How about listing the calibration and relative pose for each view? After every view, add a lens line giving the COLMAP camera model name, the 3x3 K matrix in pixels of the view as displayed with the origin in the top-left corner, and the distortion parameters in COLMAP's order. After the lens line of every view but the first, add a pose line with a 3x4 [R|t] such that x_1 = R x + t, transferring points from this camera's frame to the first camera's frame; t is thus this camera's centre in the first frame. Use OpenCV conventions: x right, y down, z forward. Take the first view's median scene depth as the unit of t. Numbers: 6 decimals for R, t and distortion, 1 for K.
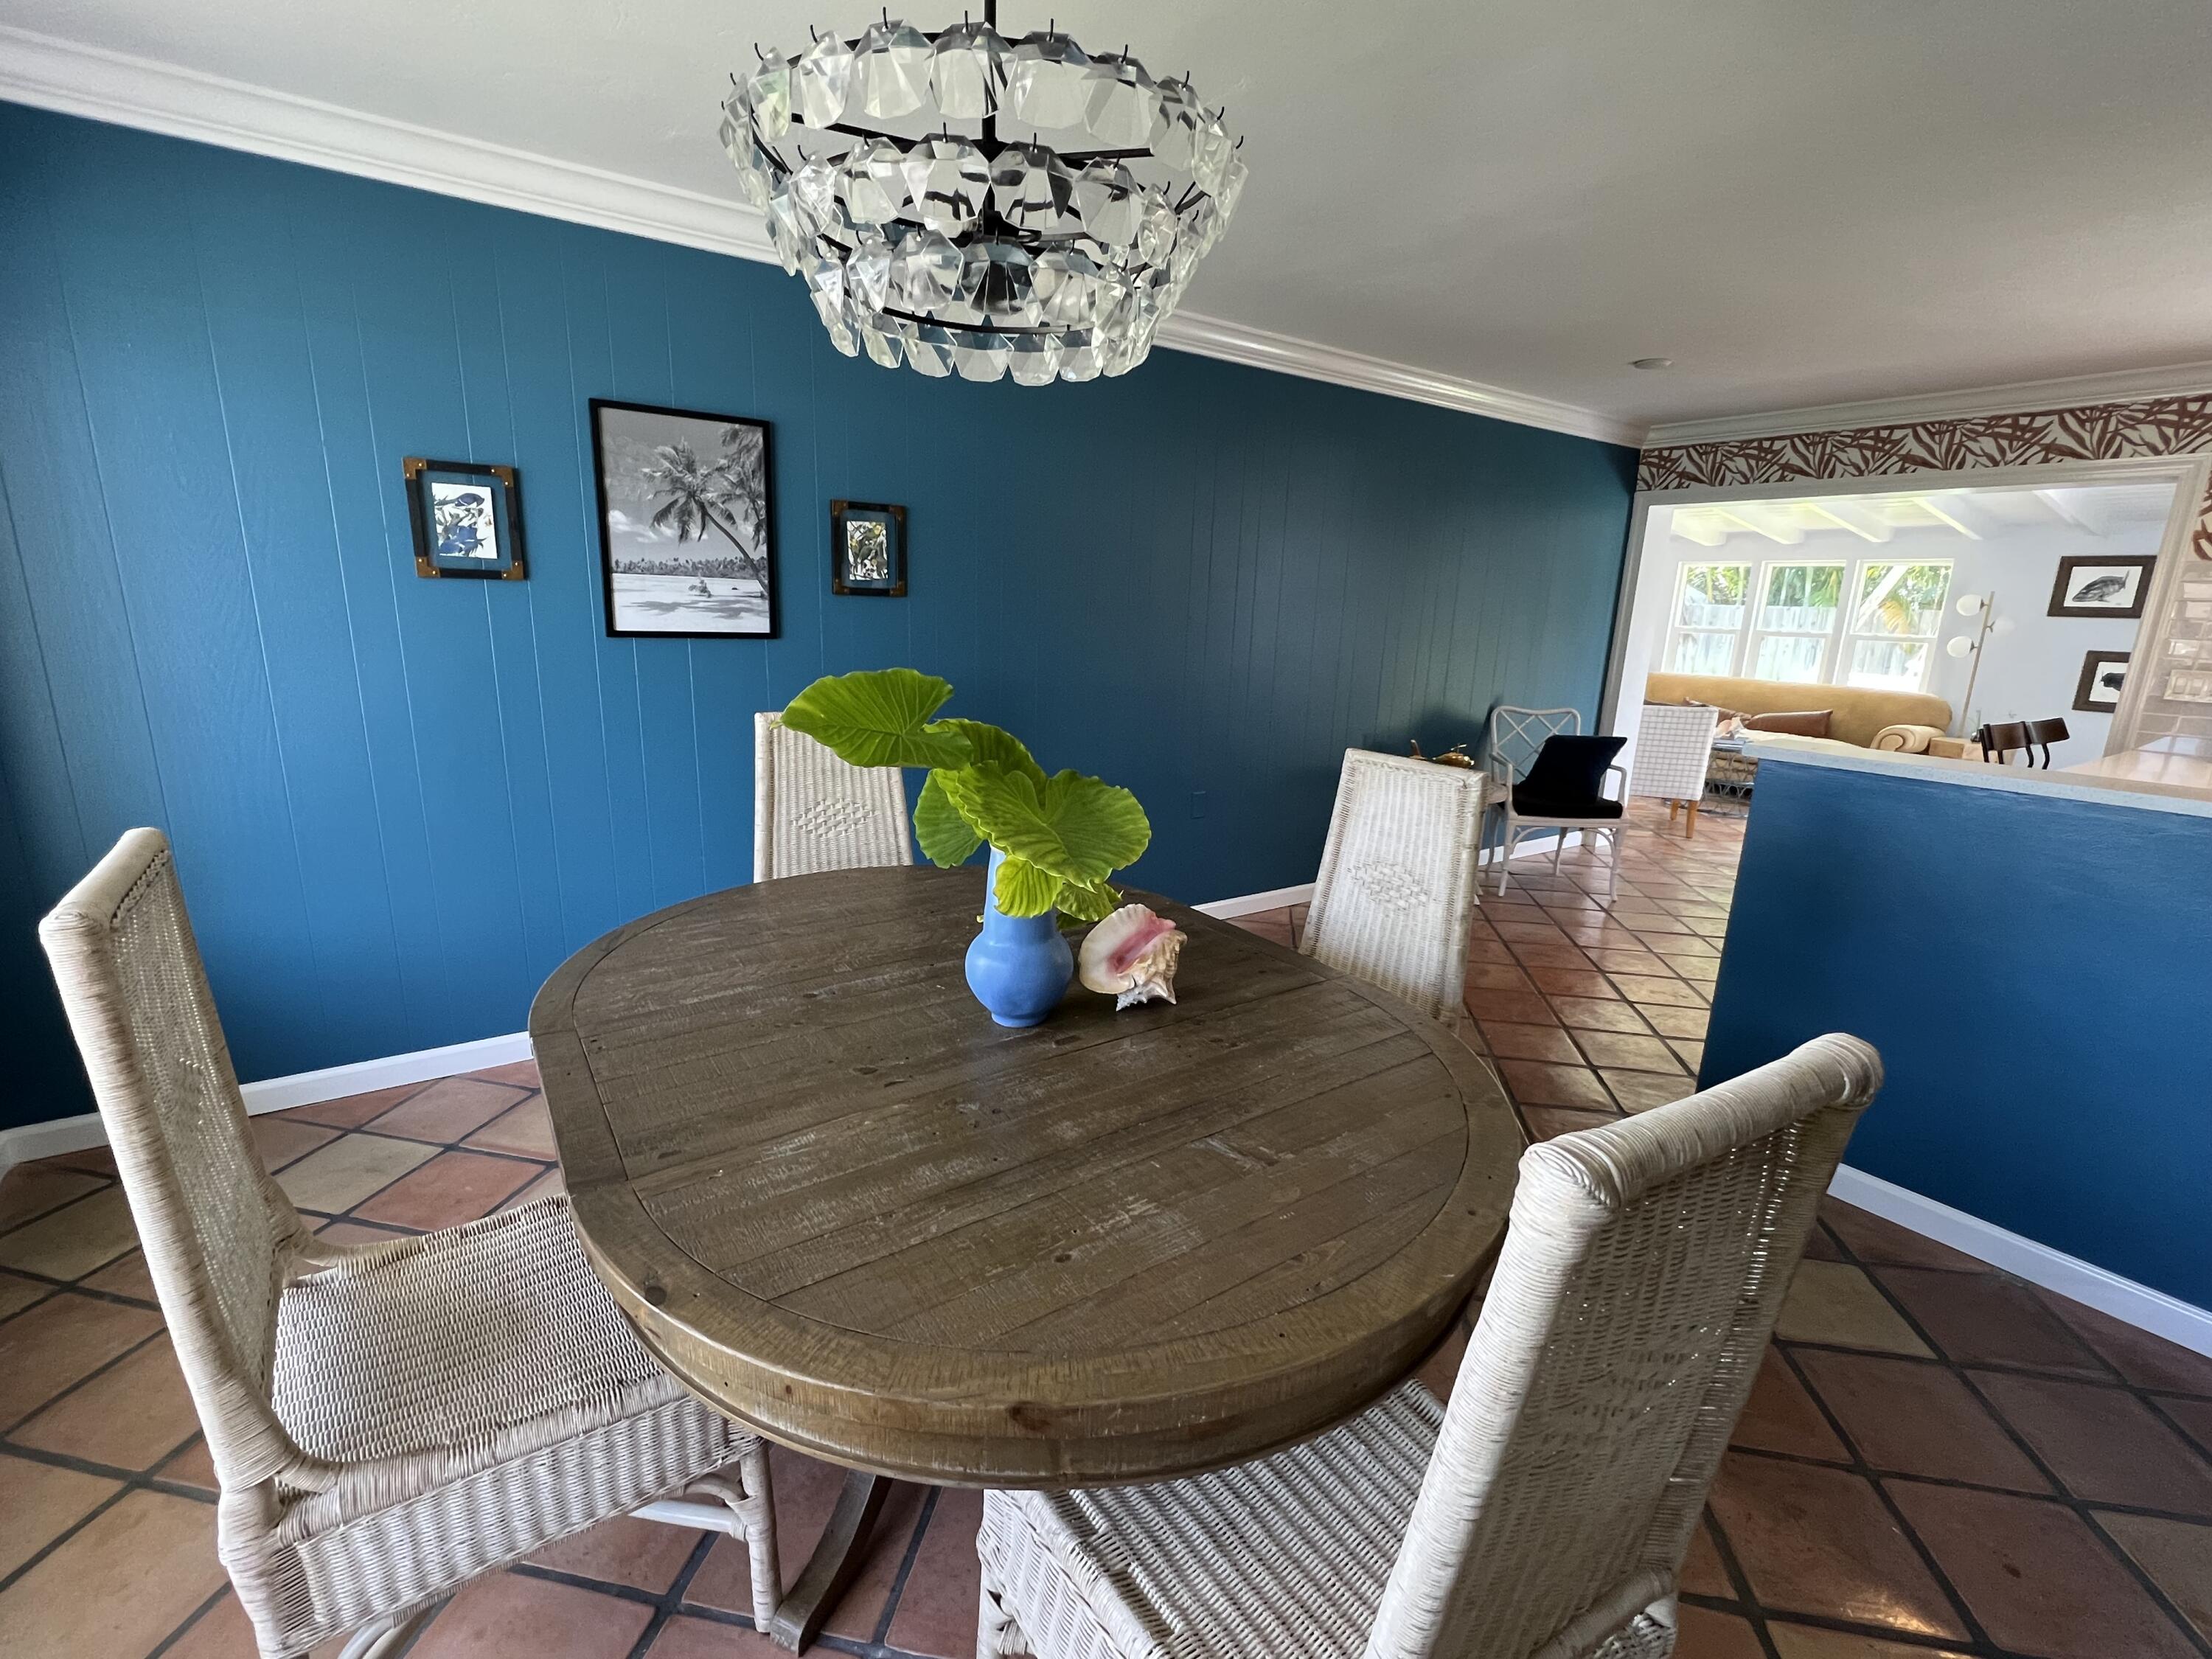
lens RADIAL K [[972.2, 0, 1099.5], [0, 972.2, 832.3], [0, 0, 1]] dist [-0.001068, -0.000786]
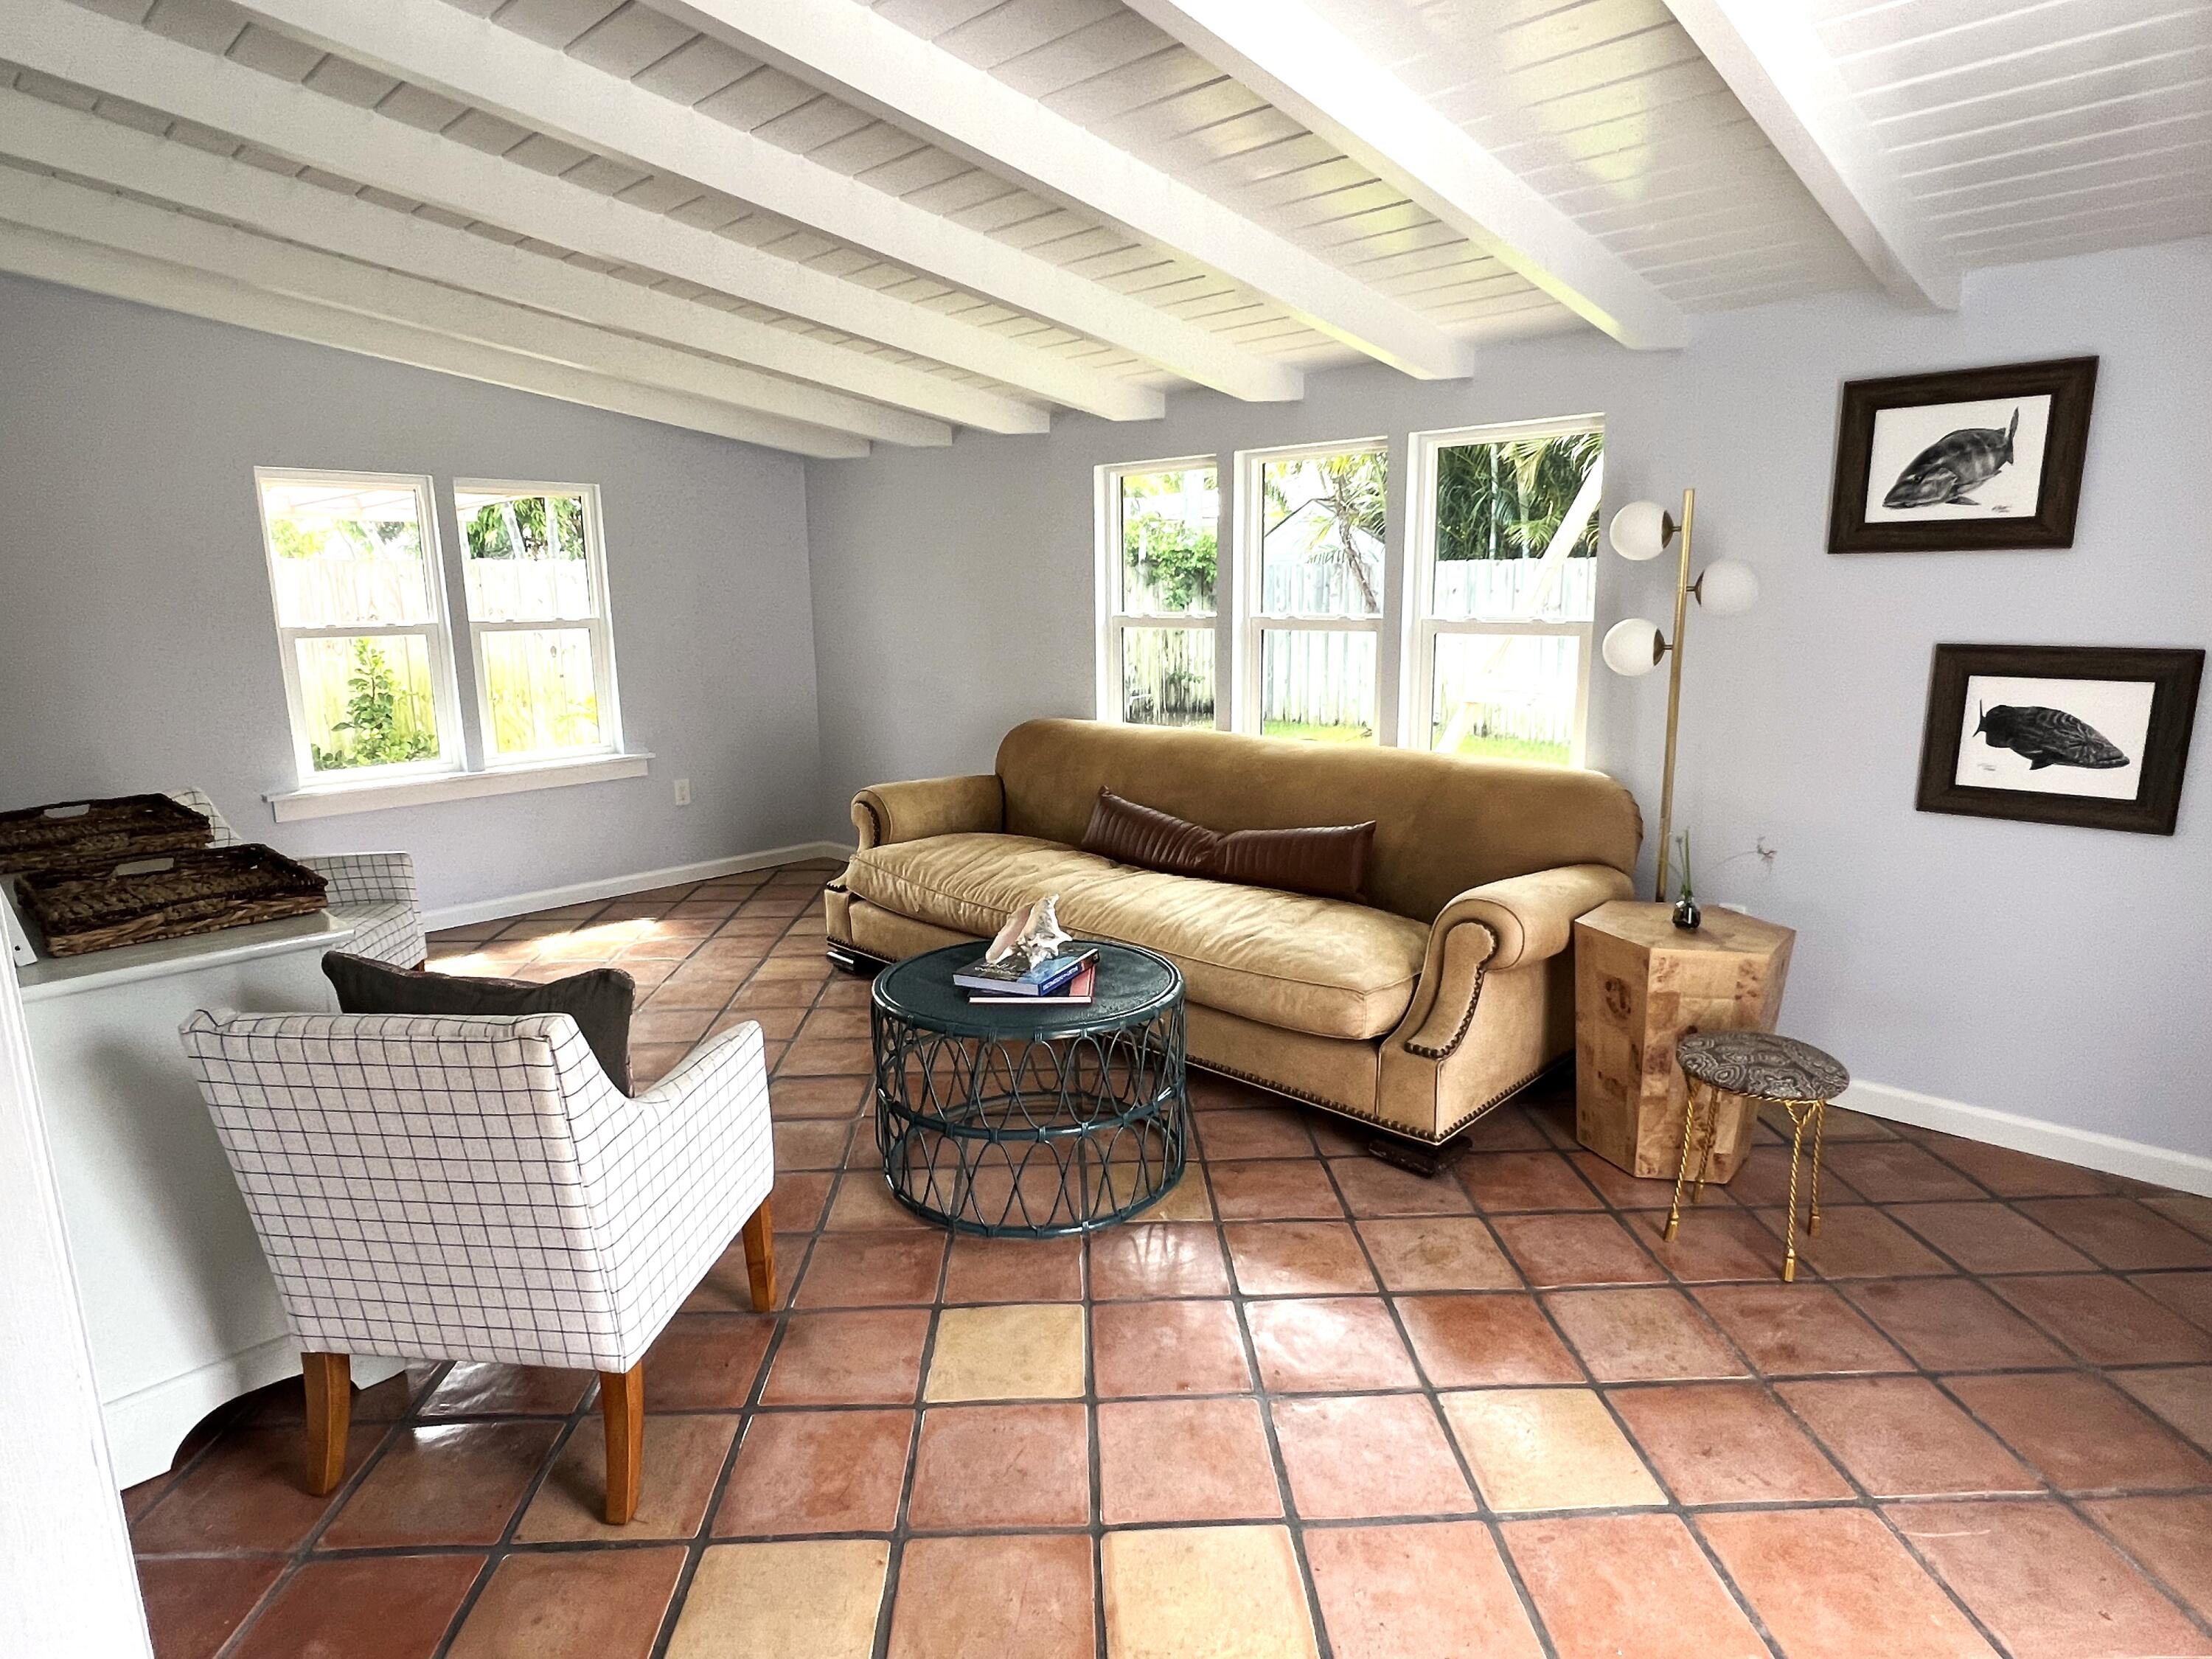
lens RADIAL K [[1214.5, 0, 1106.0], [0, 1214.5, 829.5], [0, 0, 1]] dist [0.000447, 0.000605]
pose [[0.976903, -0.084126, 0.196424, 0.647360], [0.091002, 0.995505, -0.026230, -0.139432], [-0.193335, 0.043499, 0.980168, 0.644713]]
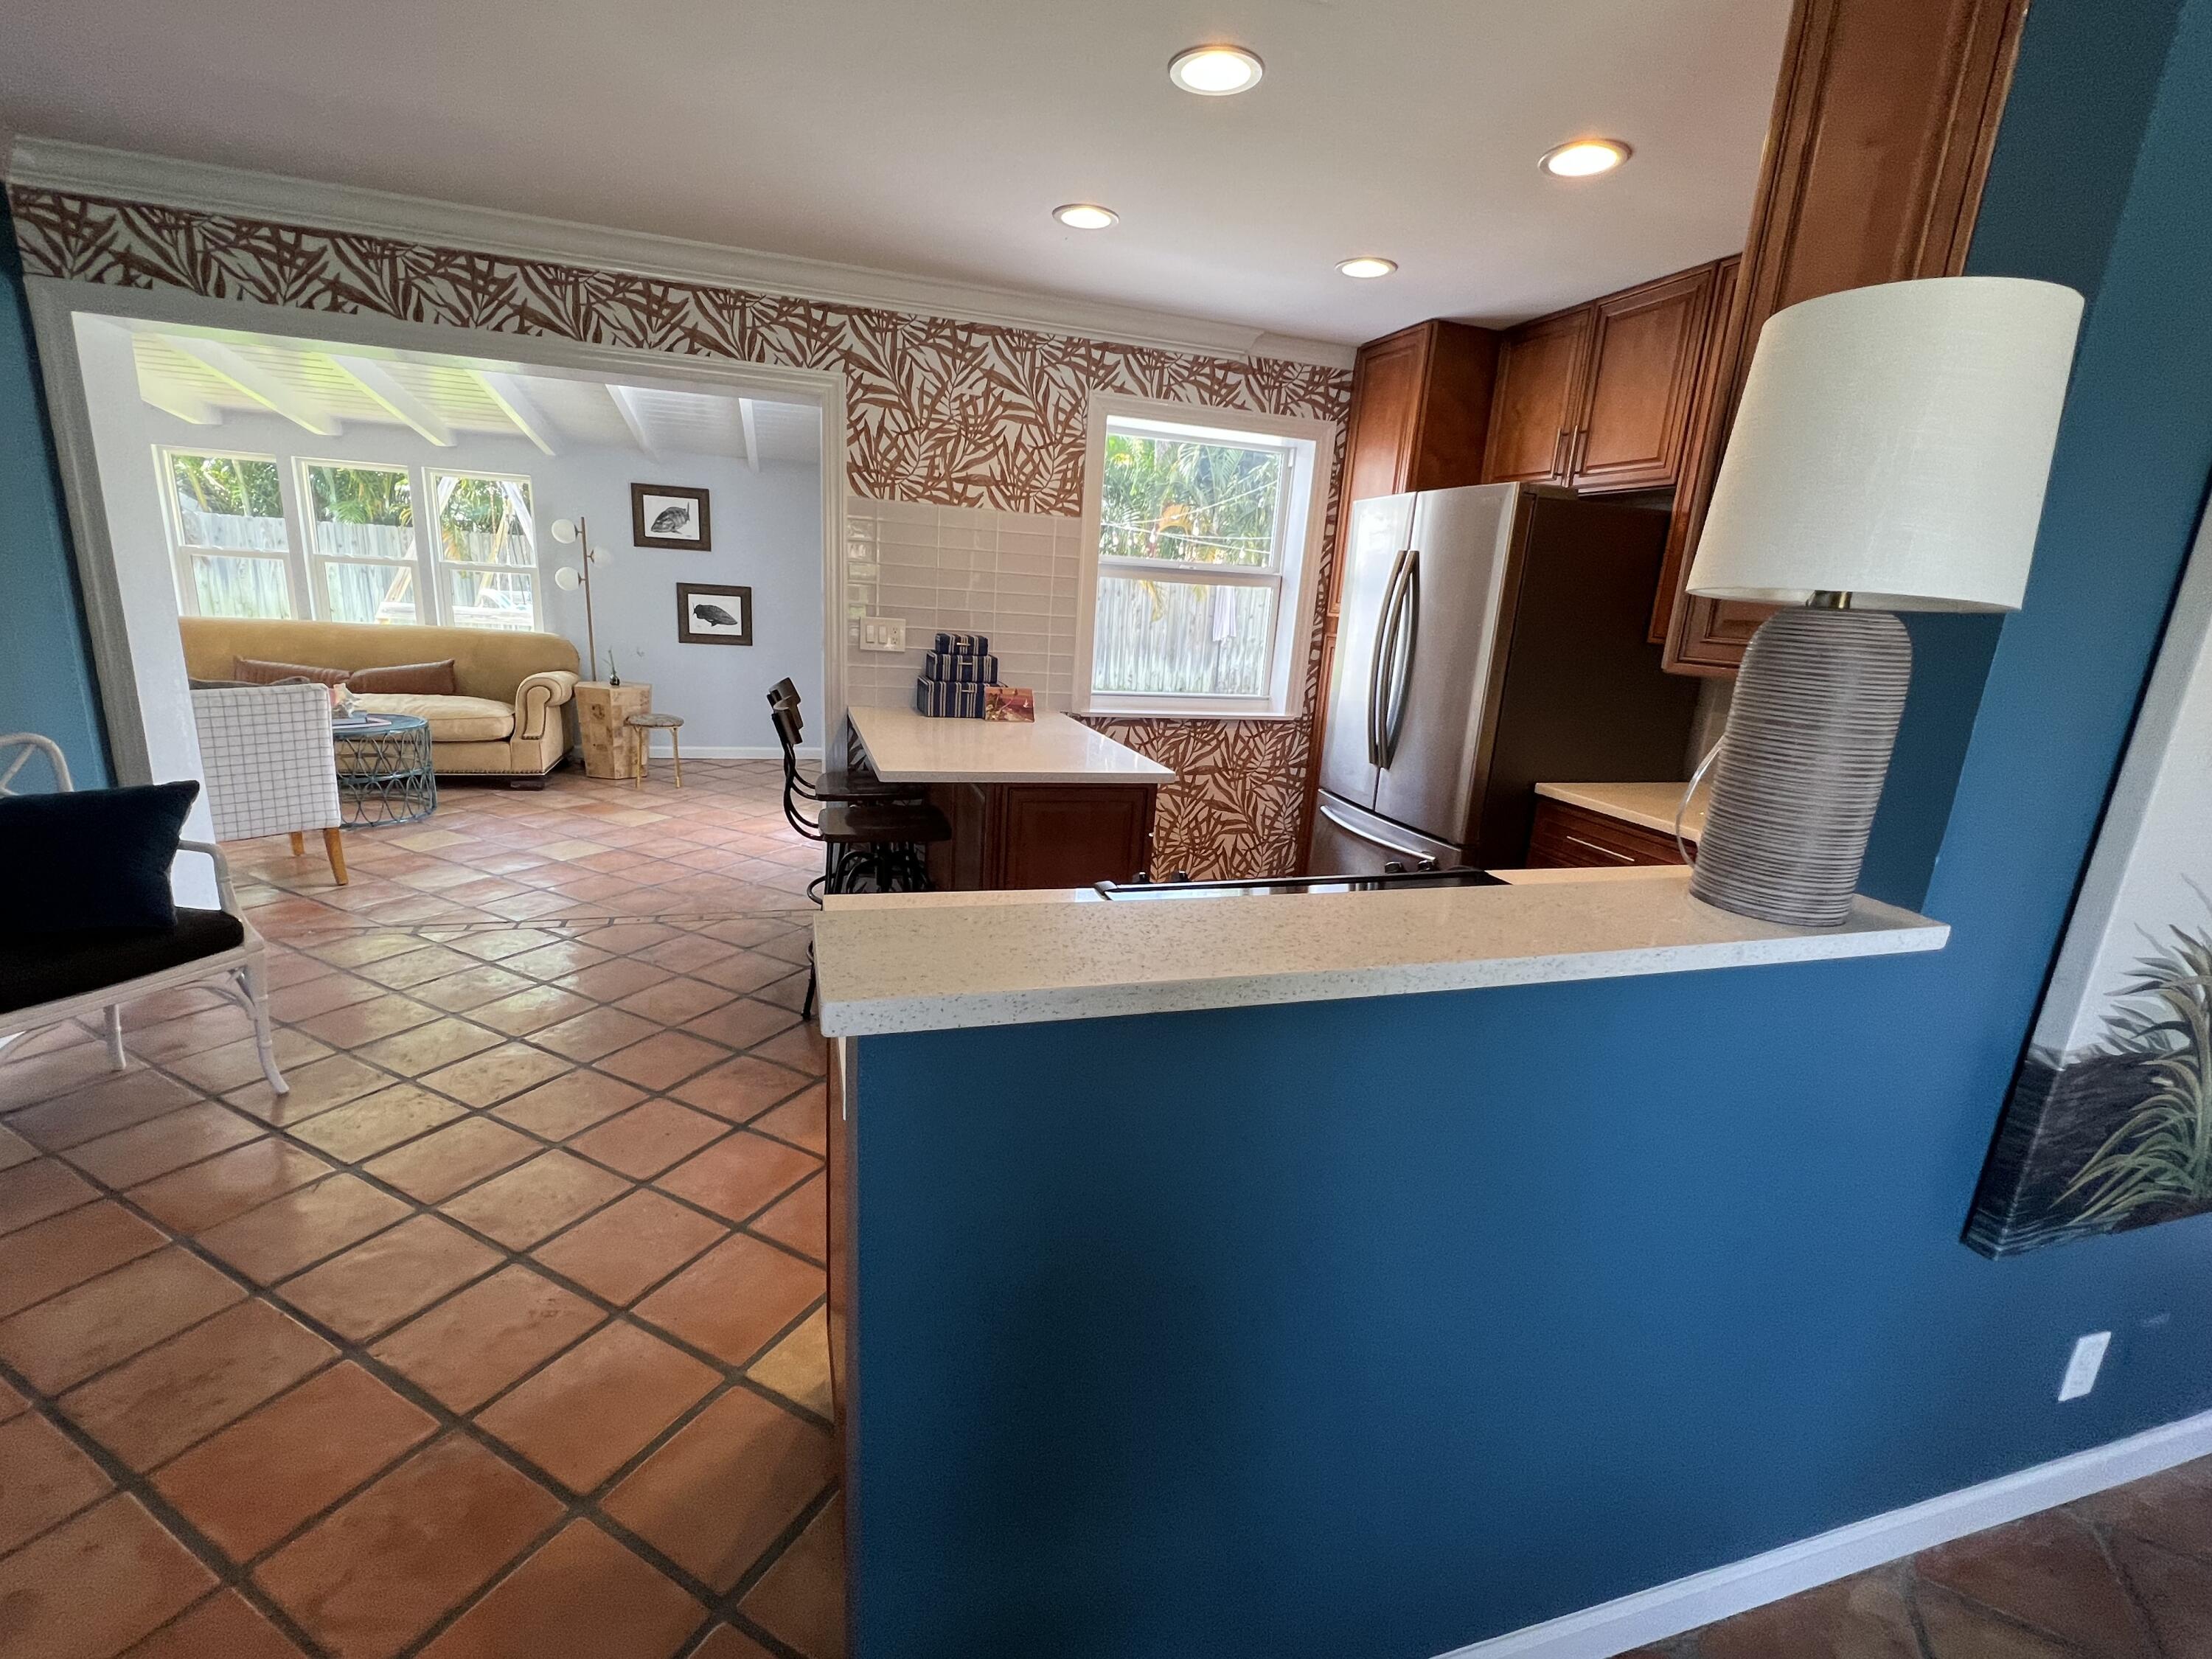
lens RADIAL K [[972.2, 0, 1099.5], [0, 972.2, 832.3], [0, 0, 1]] dist [-0.001068, -0.000786]
pose [[0.285885, -0.248804, 0.925401, 0.153853], [0.173282, 0.963208, 0.205437, -0.070721], [-0.942466, 0.101624, 0.318480, 0.301681]]
